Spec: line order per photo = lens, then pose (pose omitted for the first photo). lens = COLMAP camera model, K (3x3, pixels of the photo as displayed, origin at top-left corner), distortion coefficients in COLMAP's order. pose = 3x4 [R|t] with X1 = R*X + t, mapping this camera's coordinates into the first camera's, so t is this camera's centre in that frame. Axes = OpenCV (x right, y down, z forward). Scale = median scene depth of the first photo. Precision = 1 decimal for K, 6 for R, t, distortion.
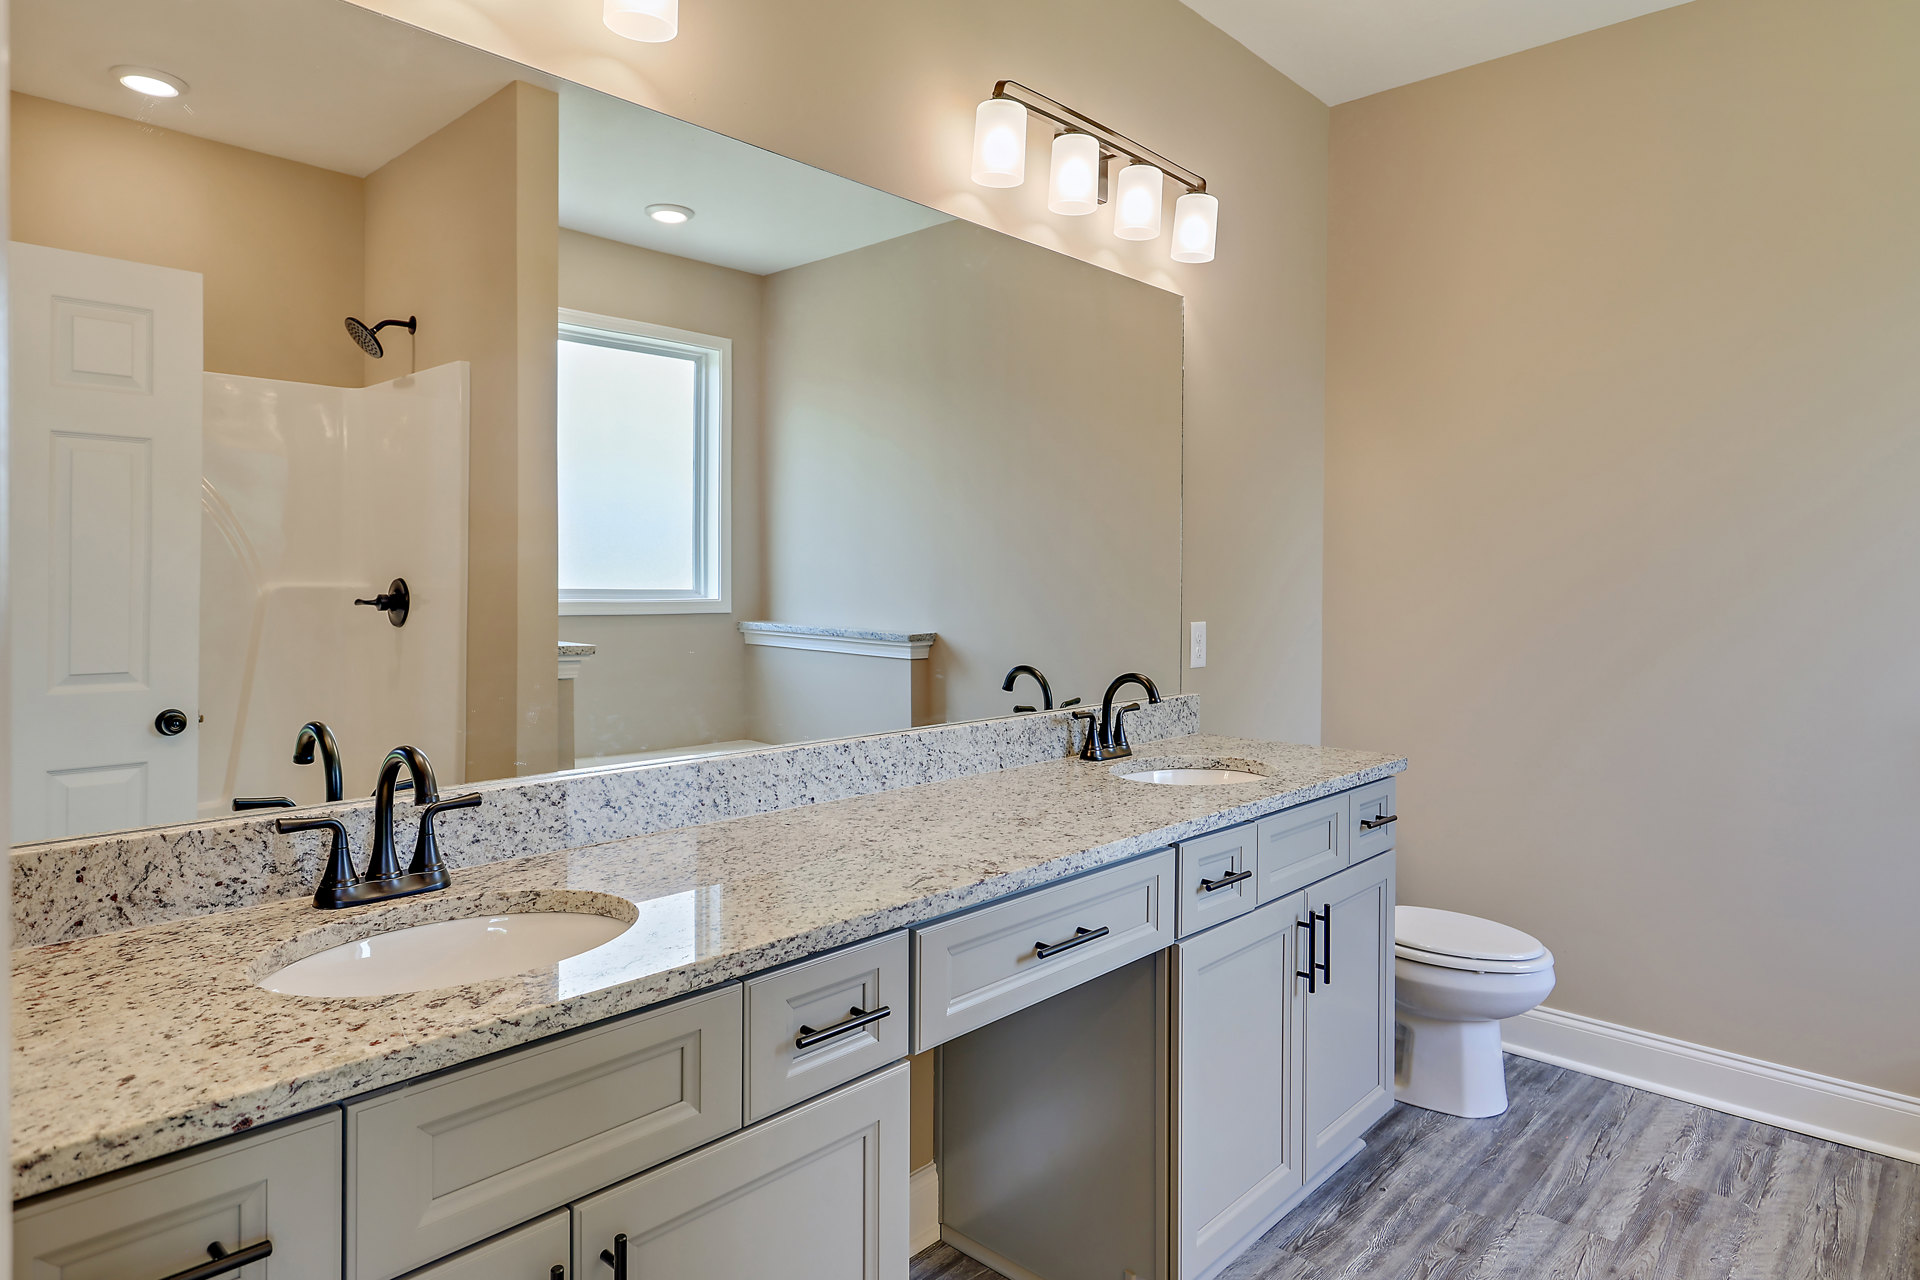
lens RADIAL K [[1133.3, 0, 959.1], [0, 1133.3, 631.8], [0, 0, 1]] dist [0.000304, 0.000062]
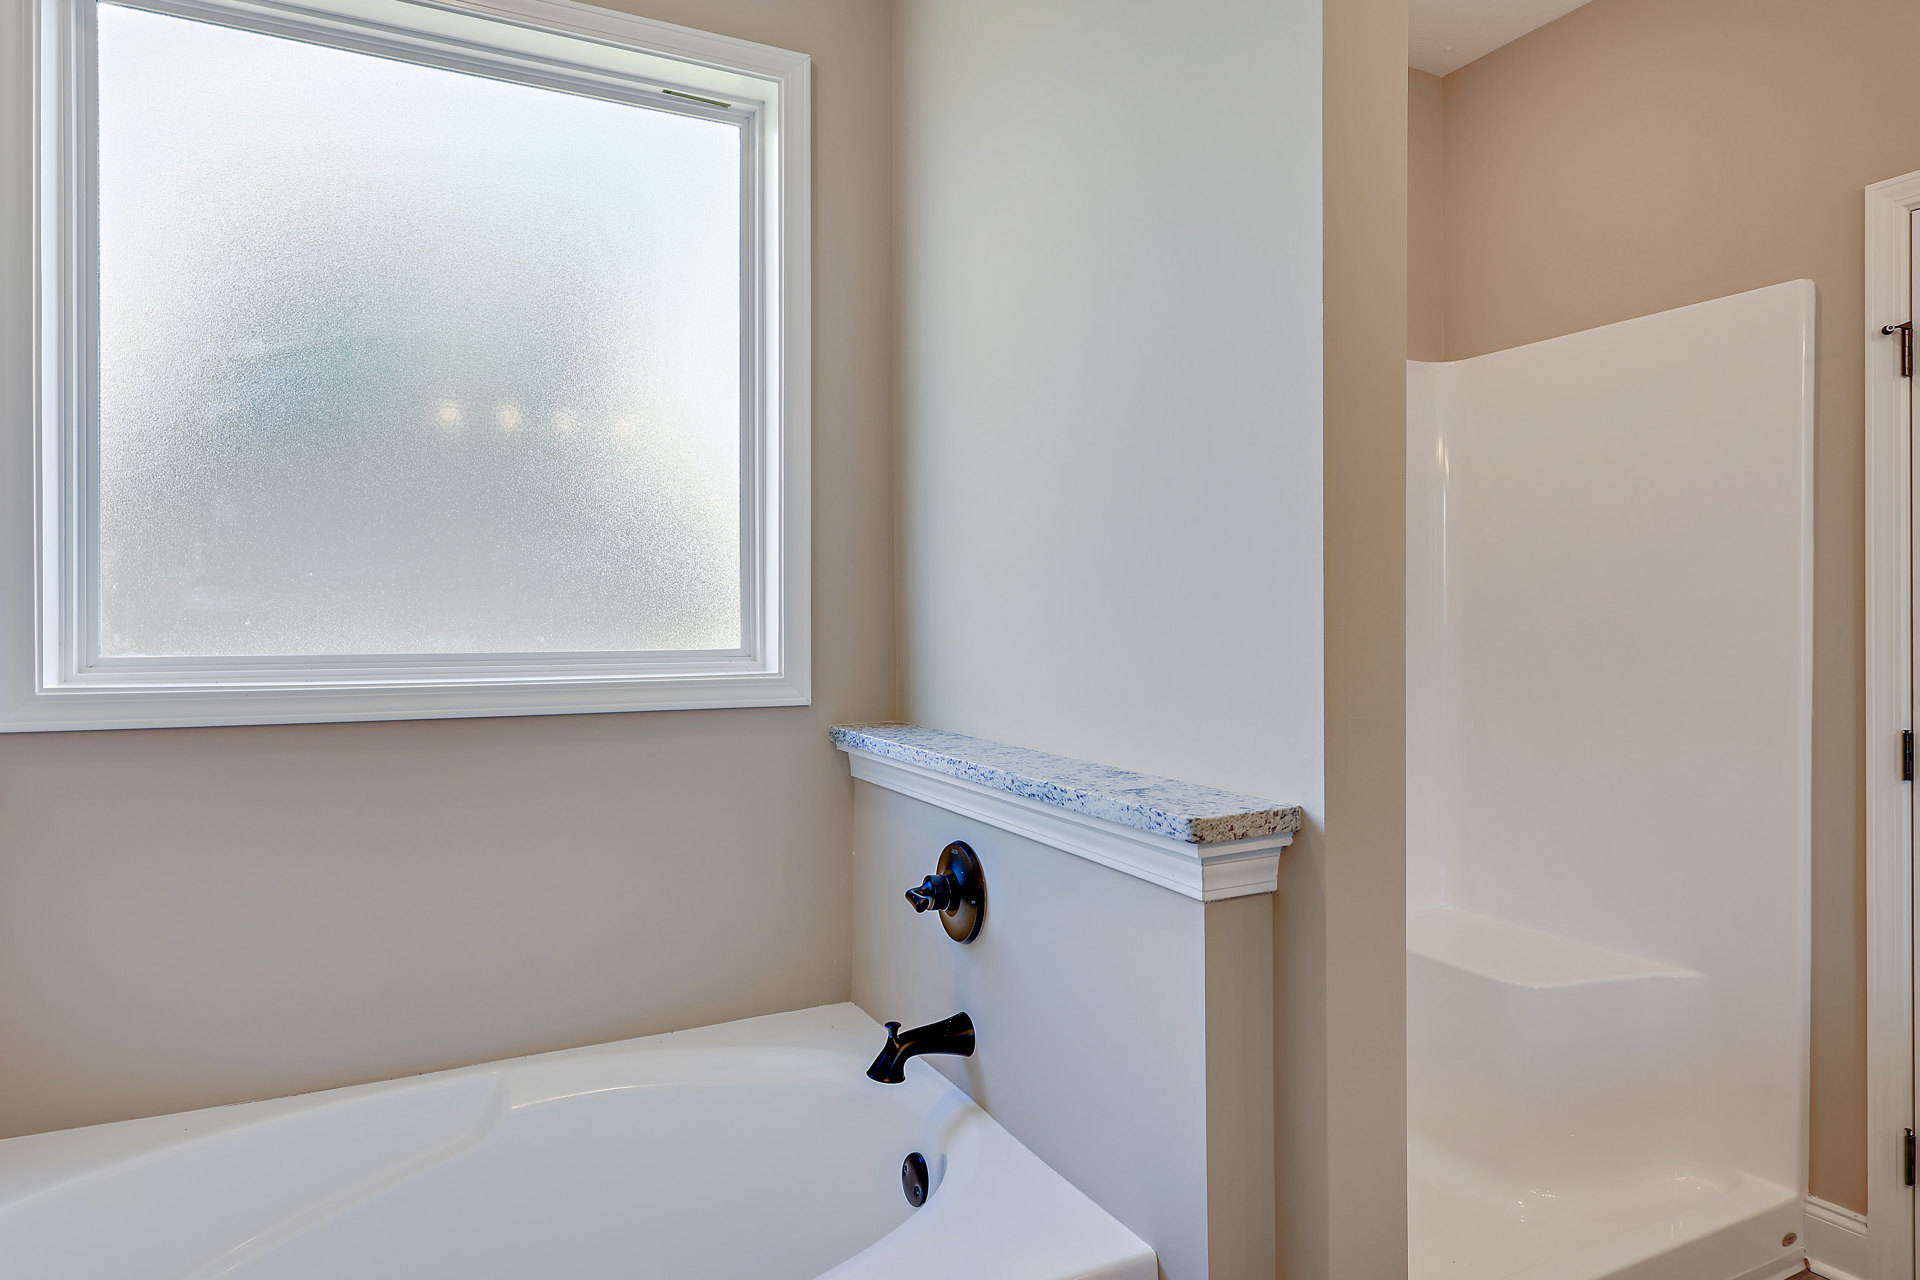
lens RADIAL K [[1133.3, 0, 959.5], [0, 1133.3, 641.5], [0, 0, 1]] dist [0.000304, 0.000062]
pose [[0.934240, -0.011298, -0.356465, -0.000837], [-0.006737, 0.998761, -0.049313, -0.019937], [0.356580, 0.048472, 0.933006, 0.632950]]
